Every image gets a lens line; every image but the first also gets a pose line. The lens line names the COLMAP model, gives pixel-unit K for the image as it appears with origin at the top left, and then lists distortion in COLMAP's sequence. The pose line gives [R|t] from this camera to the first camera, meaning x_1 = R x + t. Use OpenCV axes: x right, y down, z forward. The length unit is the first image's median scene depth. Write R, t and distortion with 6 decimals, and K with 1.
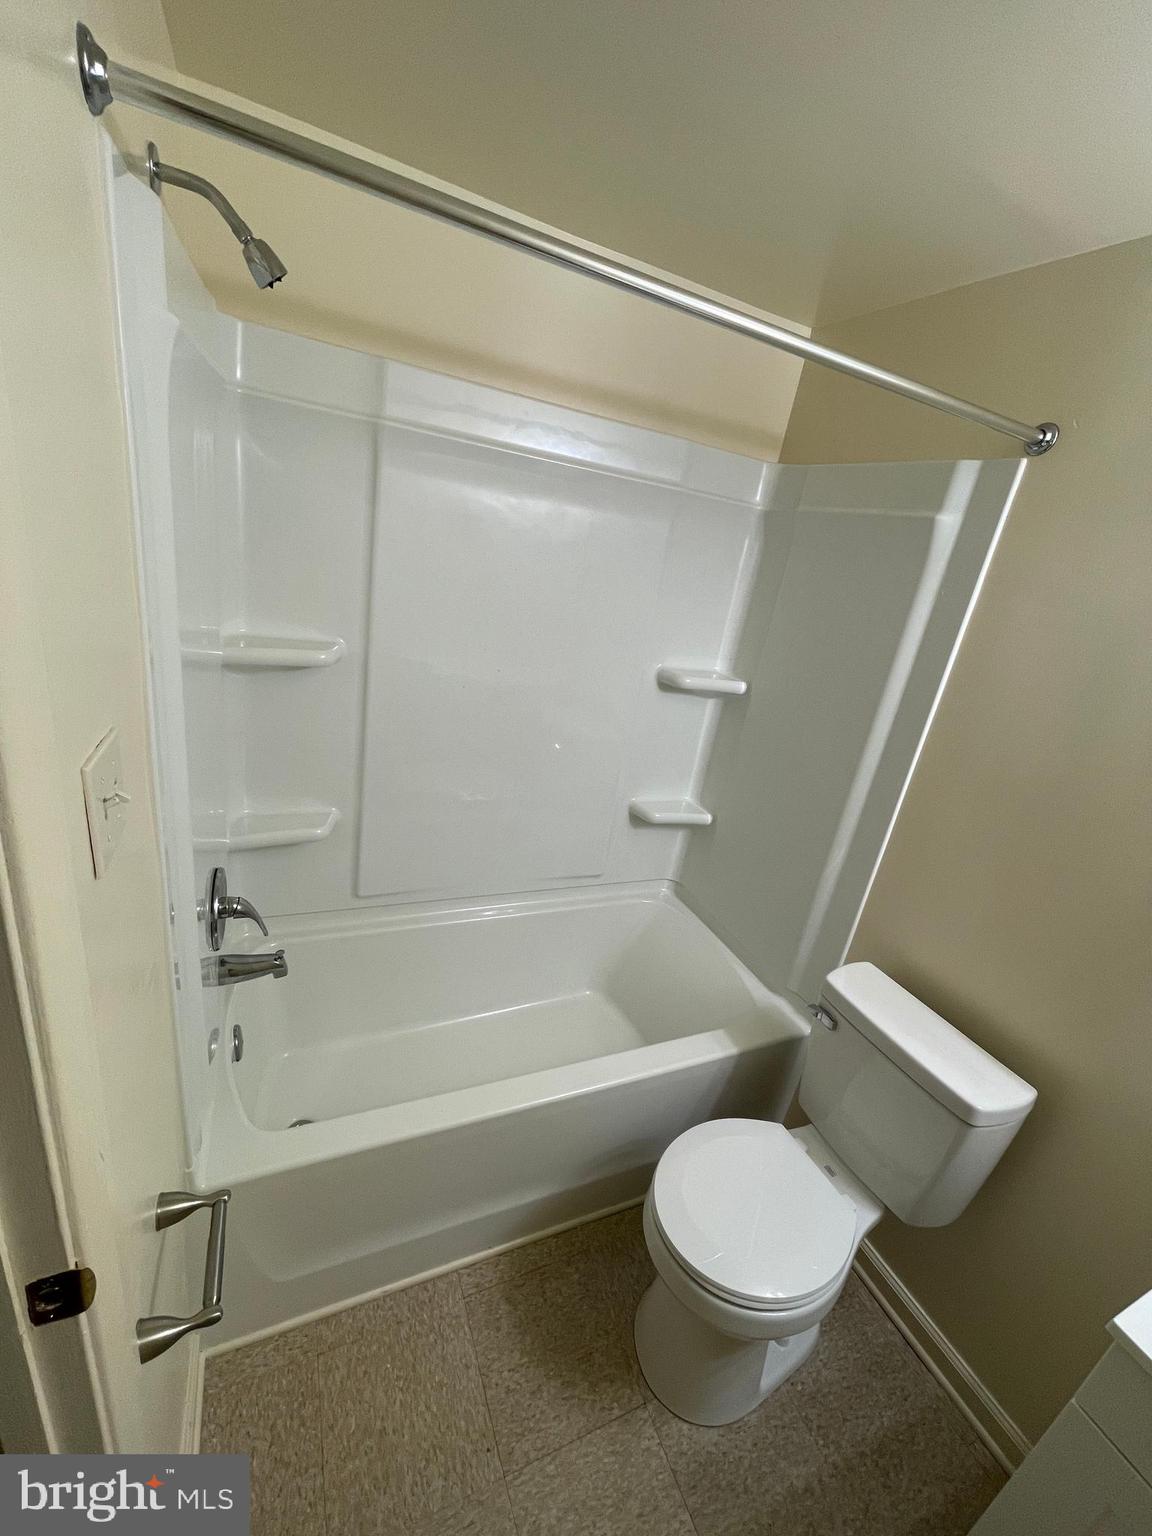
lens RADIAL K [[625.1, 0, 582.9], [0, 625.1, 768.7], [0, 0, 1]] dist [0.017422, -0.006609]
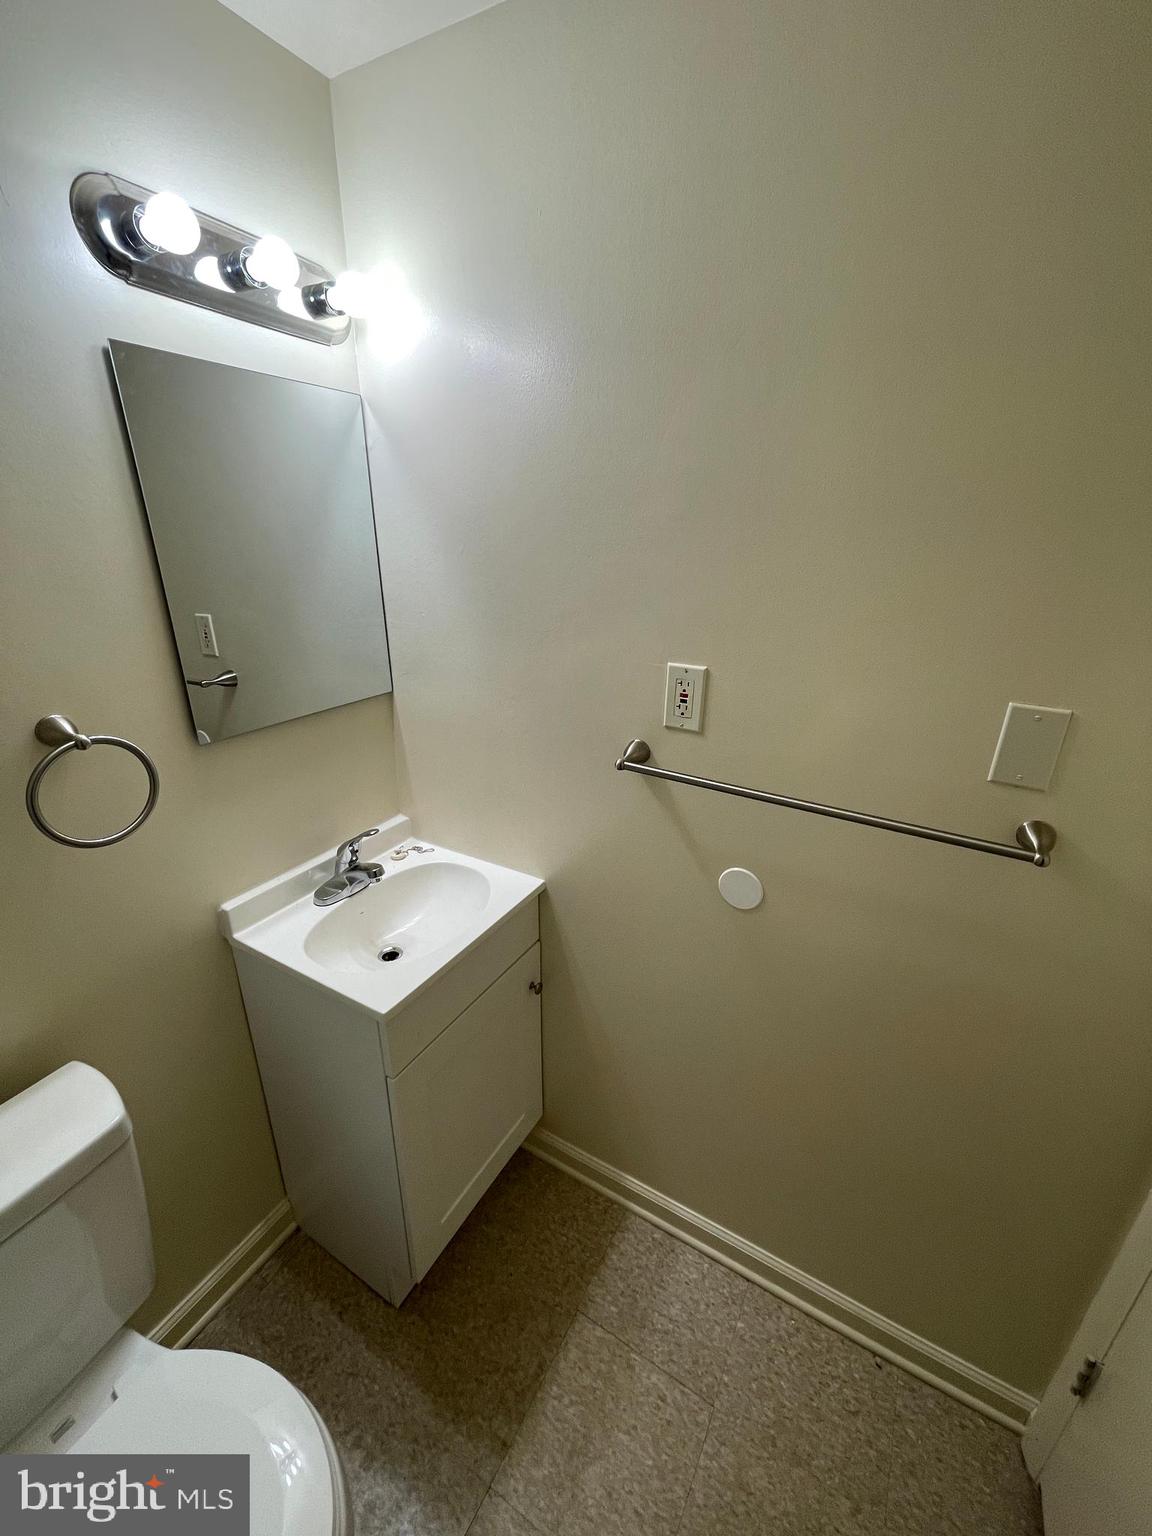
lens RADIAL K [[625.1, 0, 582.9], [0, 625.1, 768.7], [0, 0, 1]] dist [0.017422, -0.006609]
pose [[-0.568923, -0.451500, 0.687368, -0.024400], [0.188314, 0.742088, 0.643307, -0.135221], [-0.800540, 0.495433, -0.337167, 0.498457]]
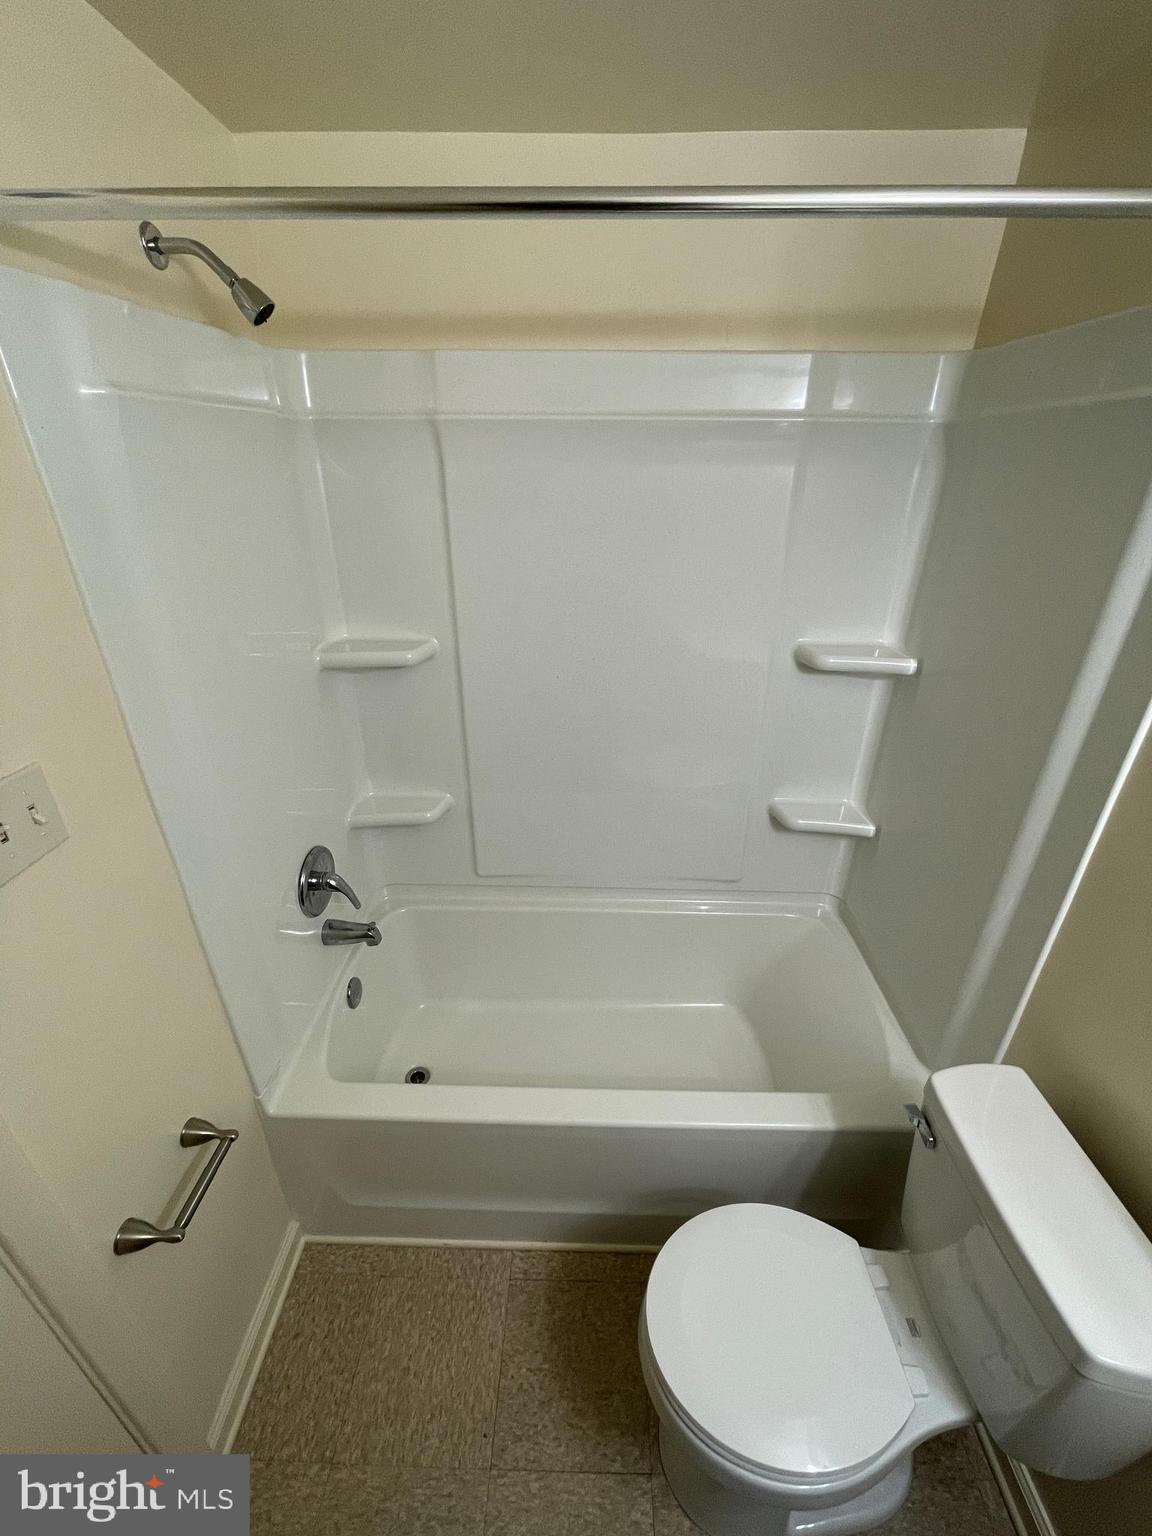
lens RADIAL K [[625.1, 0, 582.9], [0, 625.1, 768.7], [0, 0, 1]] dist [0.017422, -0.006609]
pose [[0.892309, 0.050977, -0.448538, 0.345890], [-0.020567, 0.997163, 0.072414, -0.074071], [0.450957, -0.055391, 0.890825, 0.184040]]
